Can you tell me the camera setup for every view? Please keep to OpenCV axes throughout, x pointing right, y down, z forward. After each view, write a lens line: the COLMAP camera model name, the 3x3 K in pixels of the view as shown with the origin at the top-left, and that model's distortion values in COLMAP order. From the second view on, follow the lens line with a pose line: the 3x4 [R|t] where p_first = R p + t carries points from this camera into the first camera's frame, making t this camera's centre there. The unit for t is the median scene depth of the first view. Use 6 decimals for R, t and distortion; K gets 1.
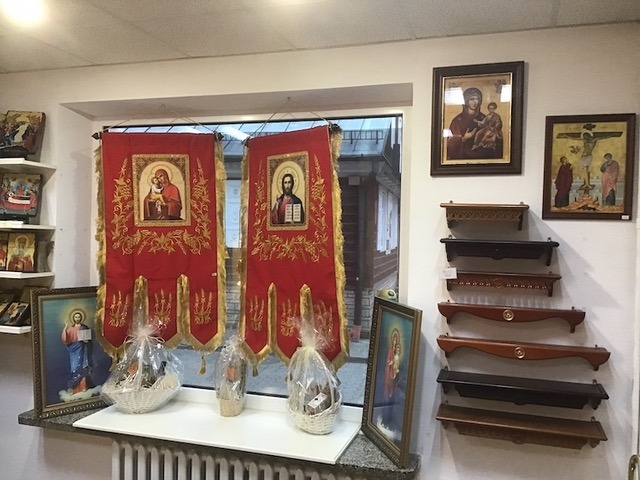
lens RADIAL K [[572.3, 0, 320.3], [0, 572.3, 241.8], [0, 0, 1]] dist [0.083014, -0.135532]
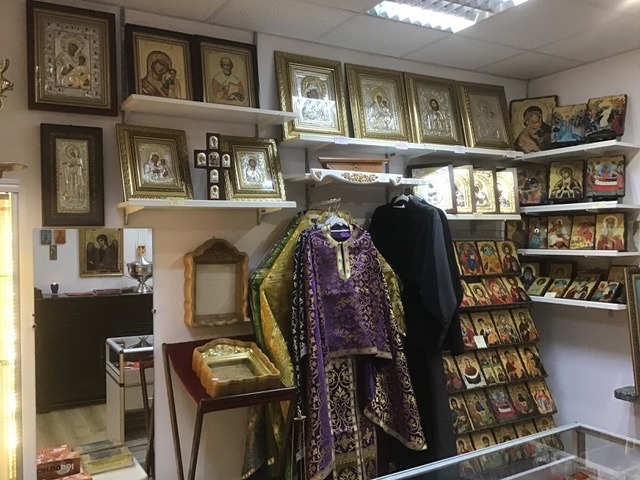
lens RADIAL K [[572.3, 0, 322.1], [0, 572.3, 236.4], [0, 0, 1]] dist [0.083014, -0.135532]
pose [[0.739756, -0.032887, -0.672071, -0.201600], [0.025643, 0.999457, -0.020681, 0.033862], [0.672386, -0.001935, 0.740198, -0.110124]]
